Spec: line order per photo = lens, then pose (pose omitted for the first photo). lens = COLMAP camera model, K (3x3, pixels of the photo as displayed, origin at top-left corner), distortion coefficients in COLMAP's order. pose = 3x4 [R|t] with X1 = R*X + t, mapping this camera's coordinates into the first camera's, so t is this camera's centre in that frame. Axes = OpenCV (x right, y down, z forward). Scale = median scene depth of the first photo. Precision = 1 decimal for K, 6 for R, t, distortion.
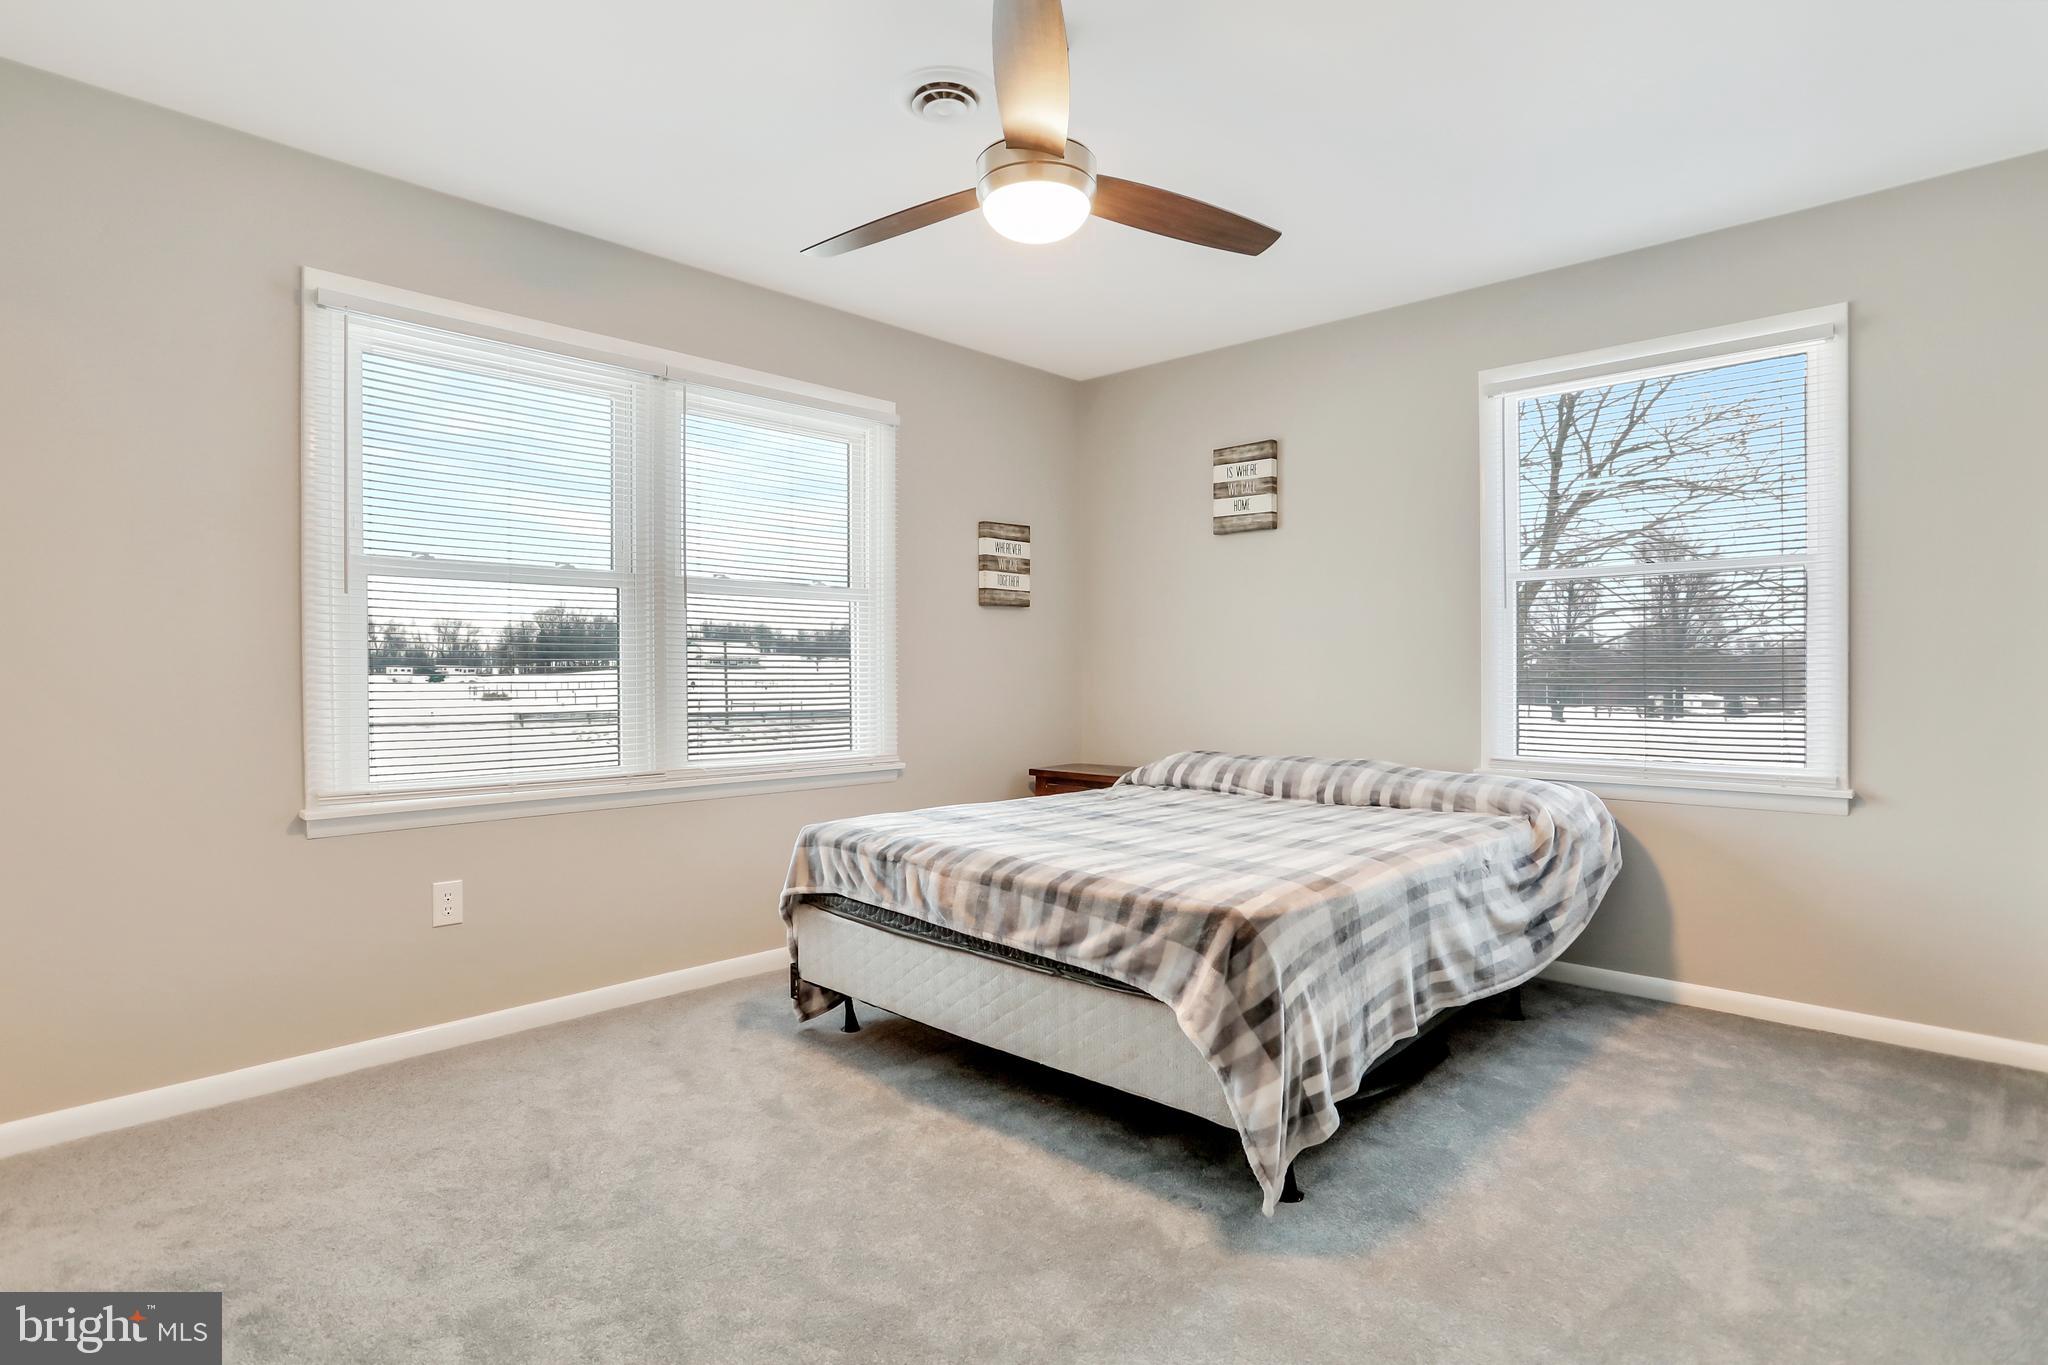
lens RADIAL K [[1082.0, 0, 1038.6], [0, 1082.0, 678.2], [0, 0, 1]] dist [-0.004685, 0.002546]
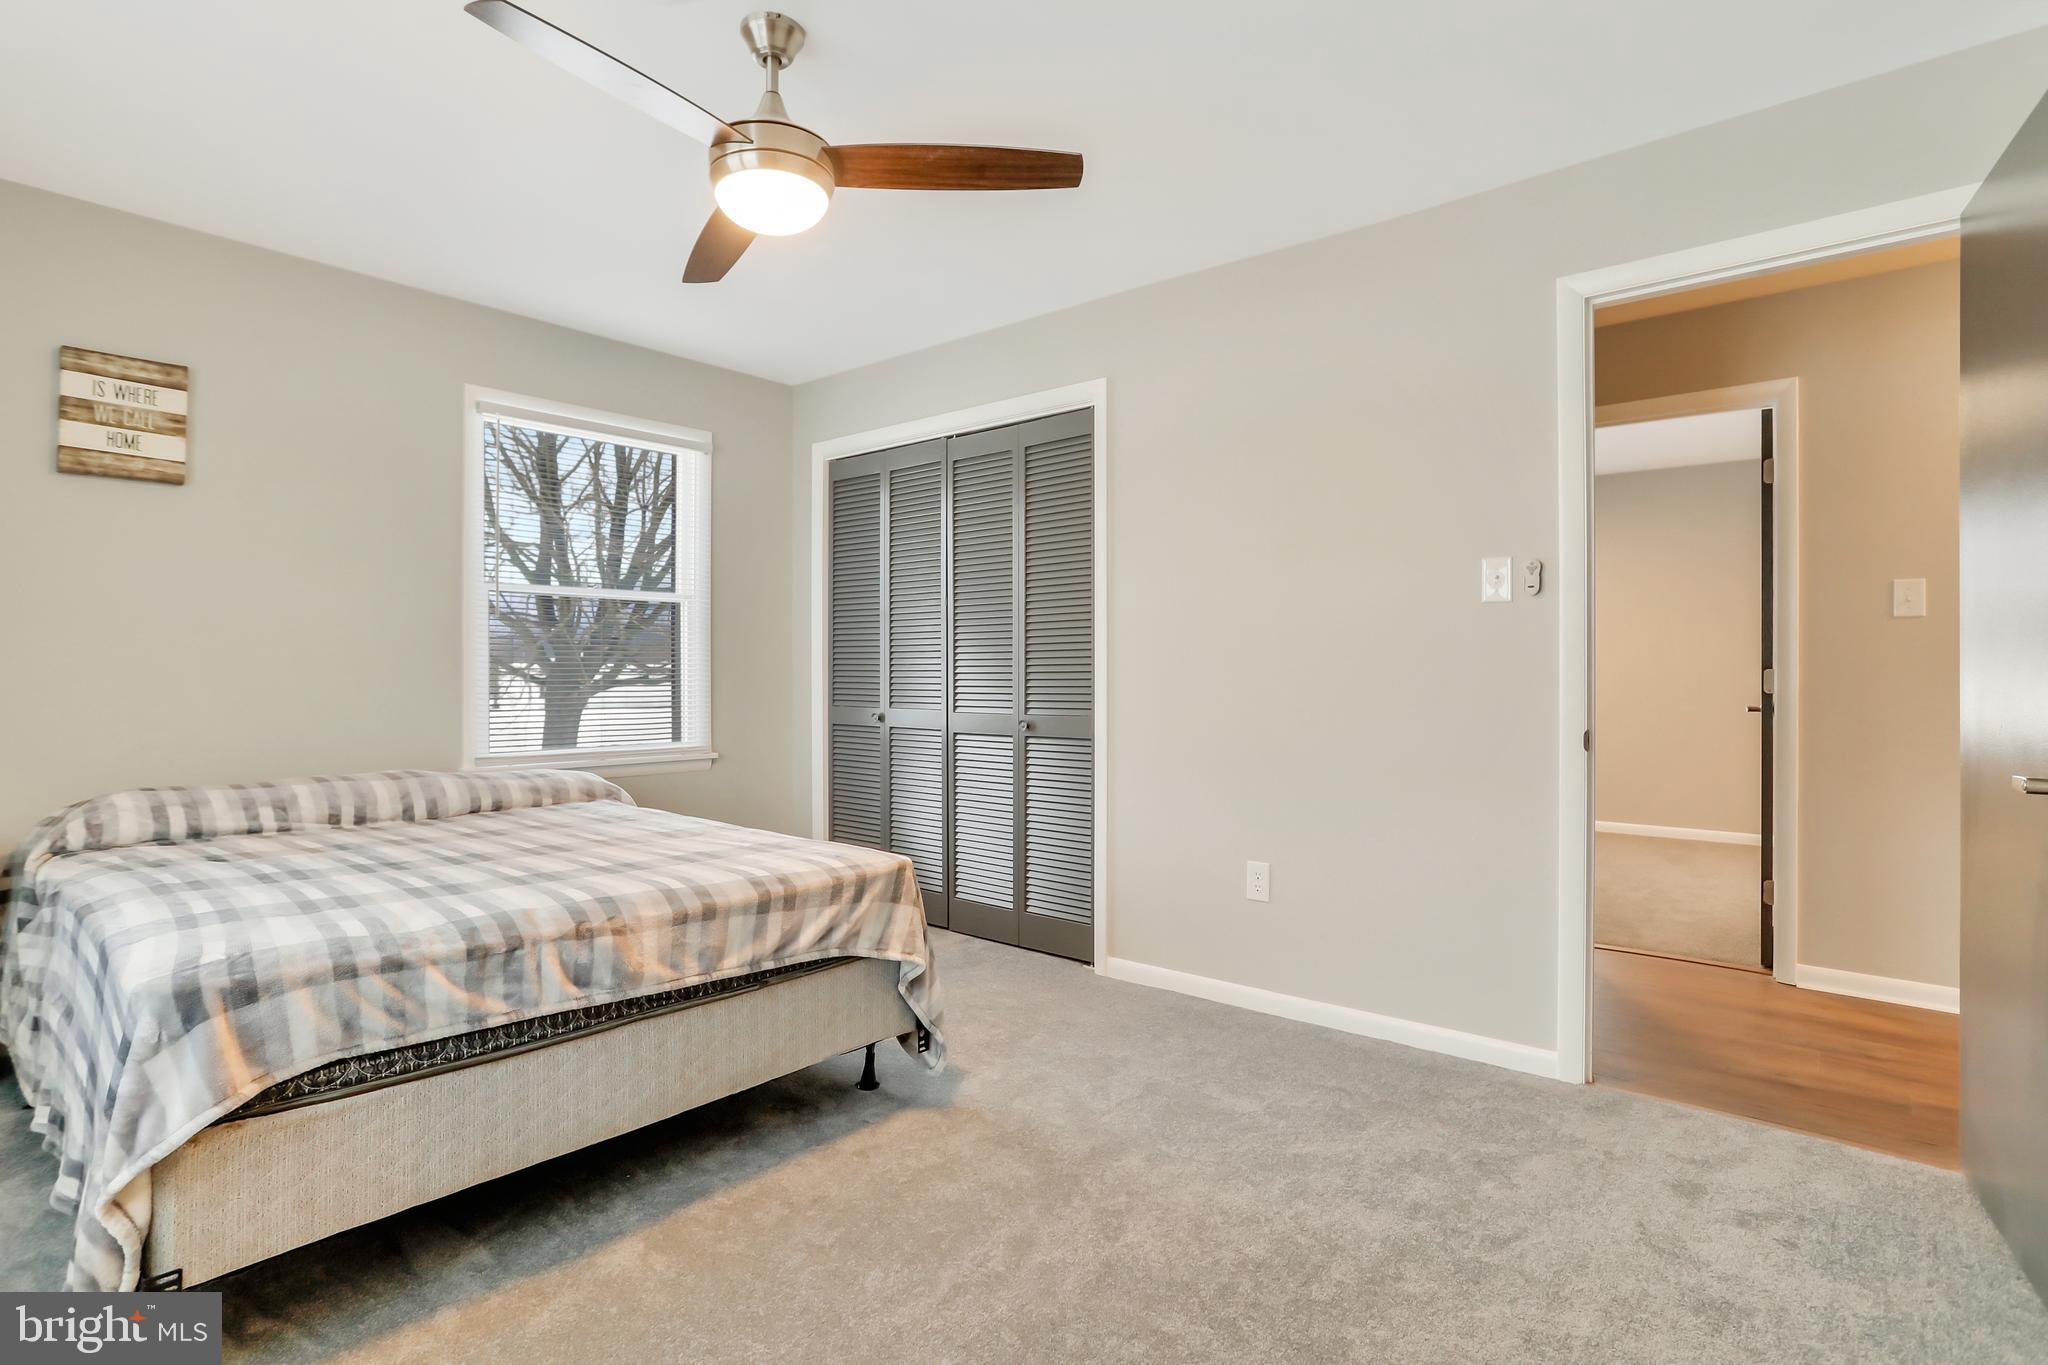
lens RADIAL K [[992.2, 0, 1038.6], [0, 992.2, 675.0], [0, 0, 1]] dist [-0.010084, 0.000144]
pose [[-0.032406, 0.000686, 0.999475, -0.811880], [0.005520, 0.999985, -0.000507, -0.003959], [-0.999460, 0.005501, -0.032409, 0.715713]]
